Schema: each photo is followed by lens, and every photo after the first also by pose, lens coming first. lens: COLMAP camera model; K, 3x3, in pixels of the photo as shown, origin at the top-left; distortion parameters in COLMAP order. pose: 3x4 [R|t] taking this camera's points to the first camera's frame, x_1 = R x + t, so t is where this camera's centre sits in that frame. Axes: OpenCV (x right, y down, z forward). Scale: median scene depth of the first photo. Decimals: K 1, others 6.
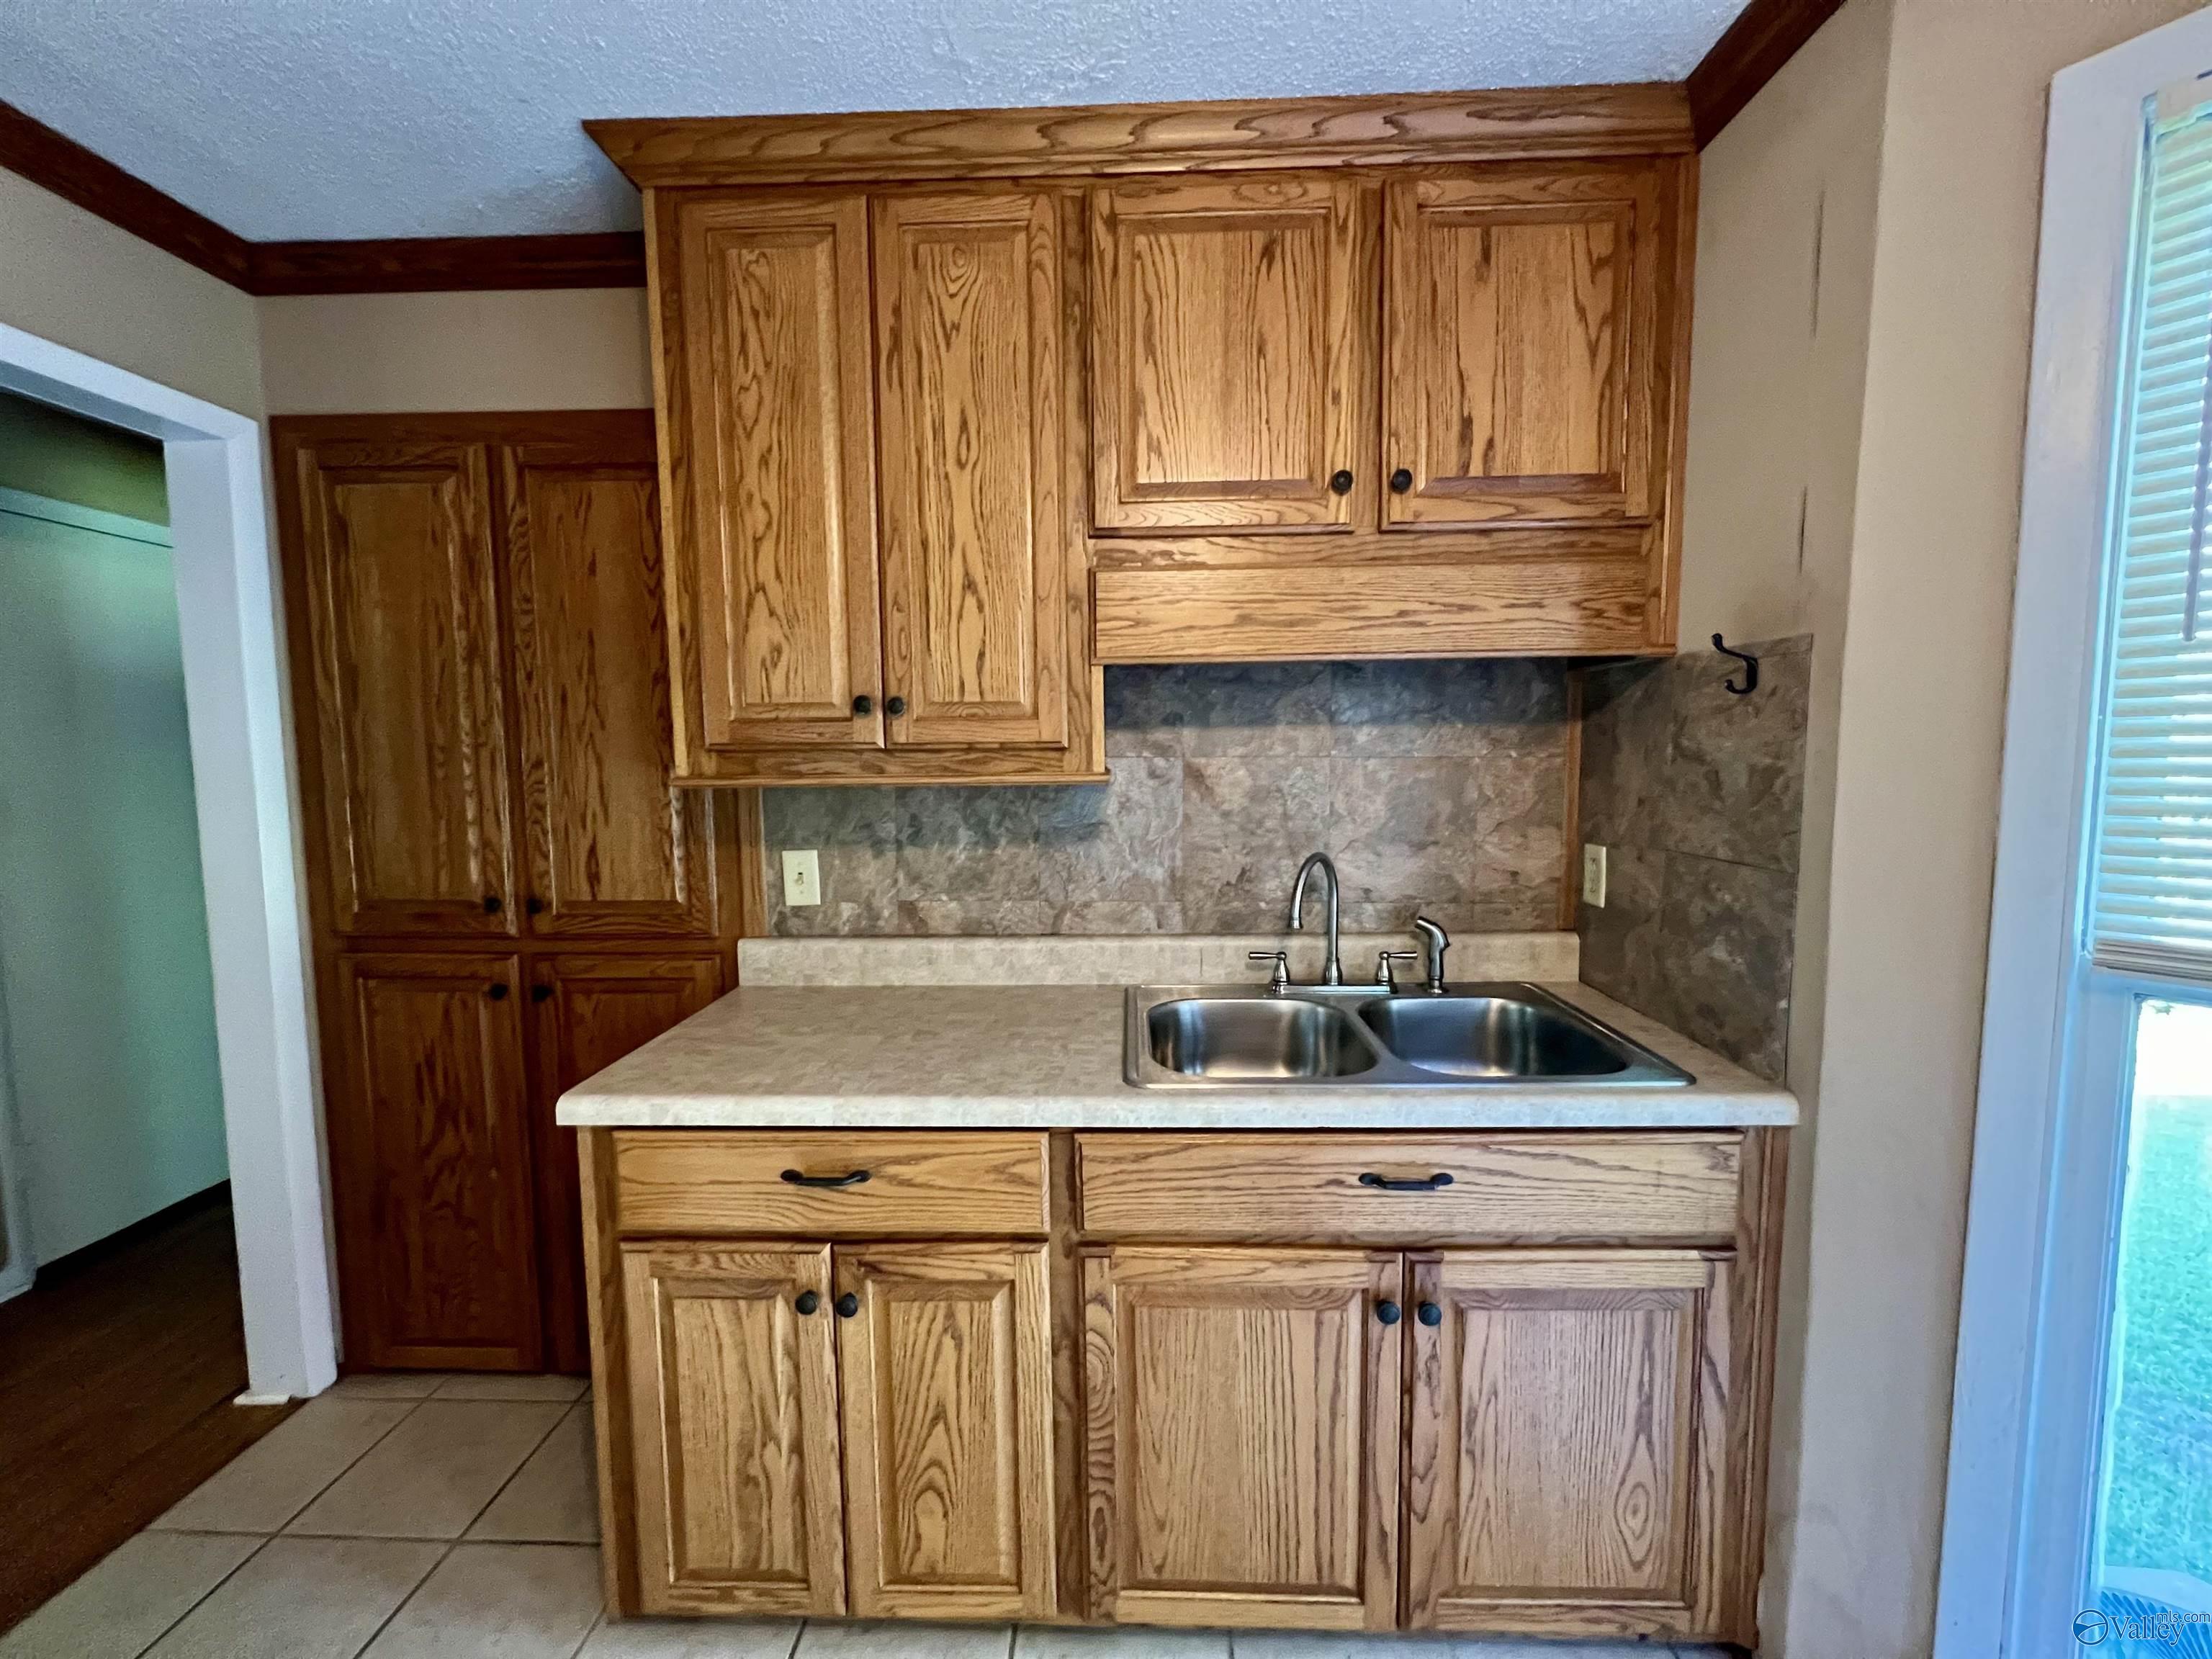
lens RADIAL K [[887.6, 0, 1099.3], [0, 887.6, 828.7], [0, 0, 1]] dist [-0.003014, -0.000114]
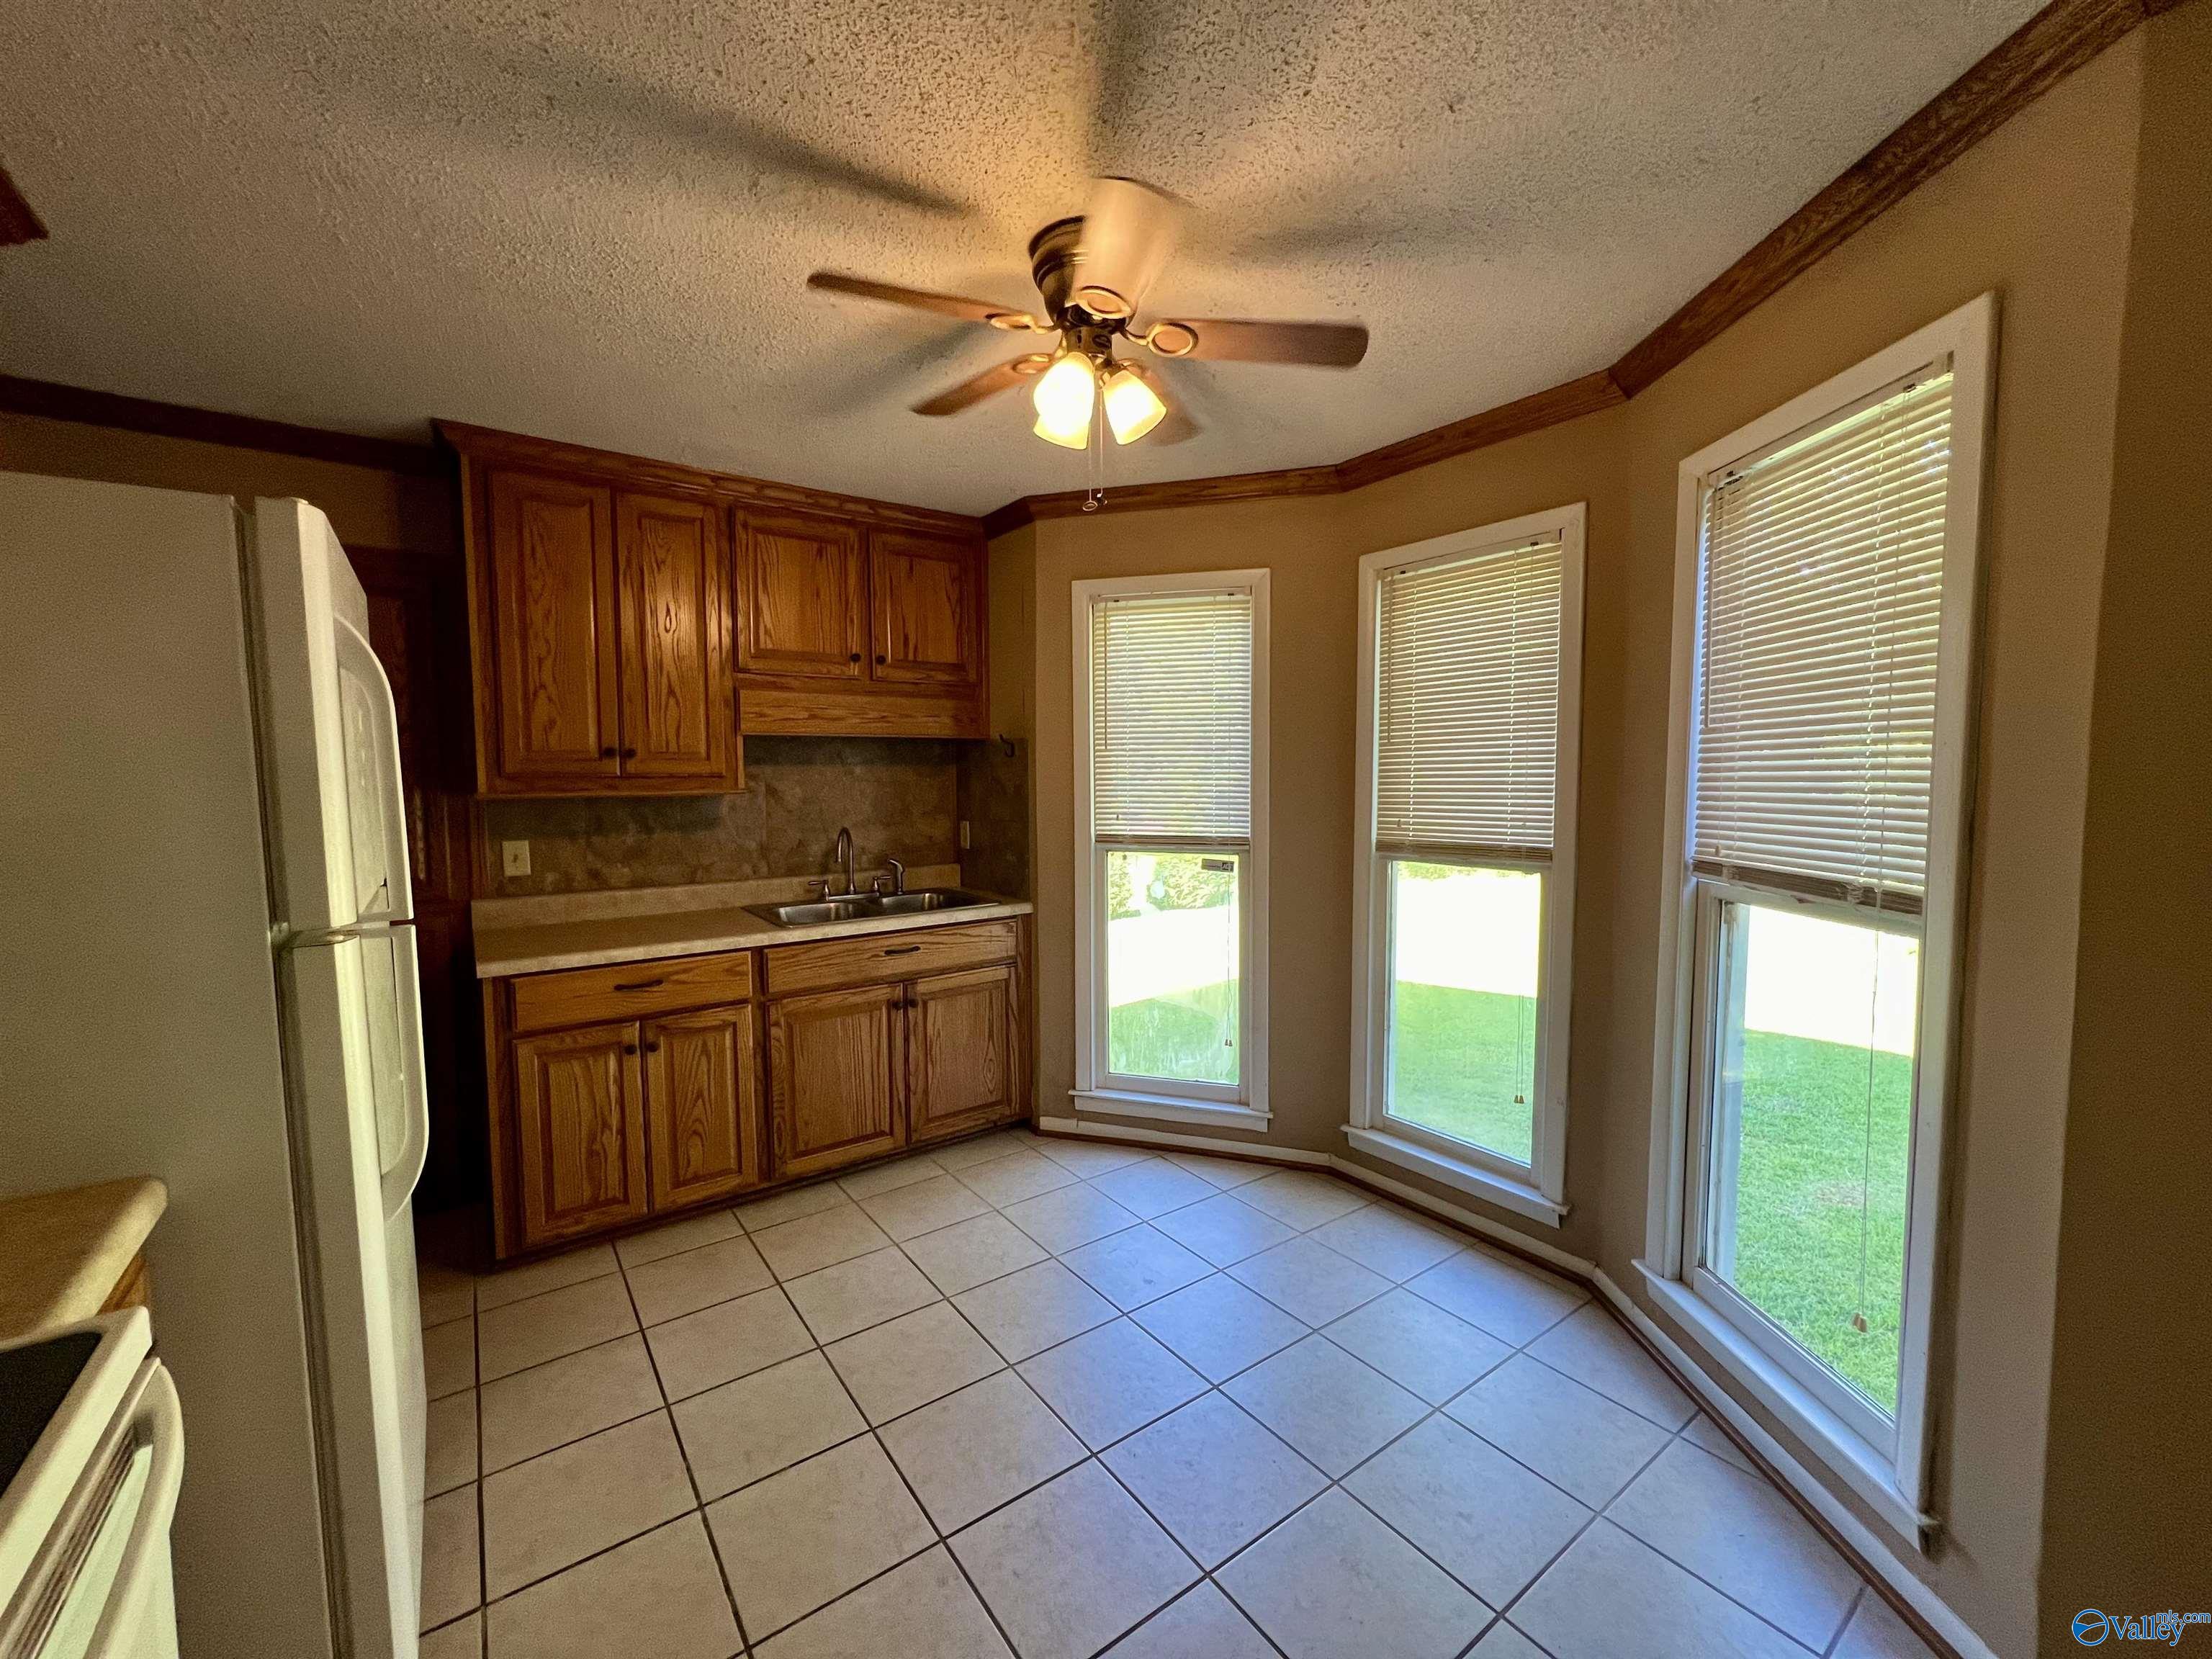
lens RADIAL K [[887.6, 0, 1099.3], [0, 887.6, 828.7], [0, 0, 1]] dist [-0.003014, -0.000114]
pose [[0.790426, -0.032460, 0.611697, -0.620534], [0.049863, 0.998691, -0.011436, 0.094268], [-0.610525, 0.039540, 0.791010, -1.121904]]
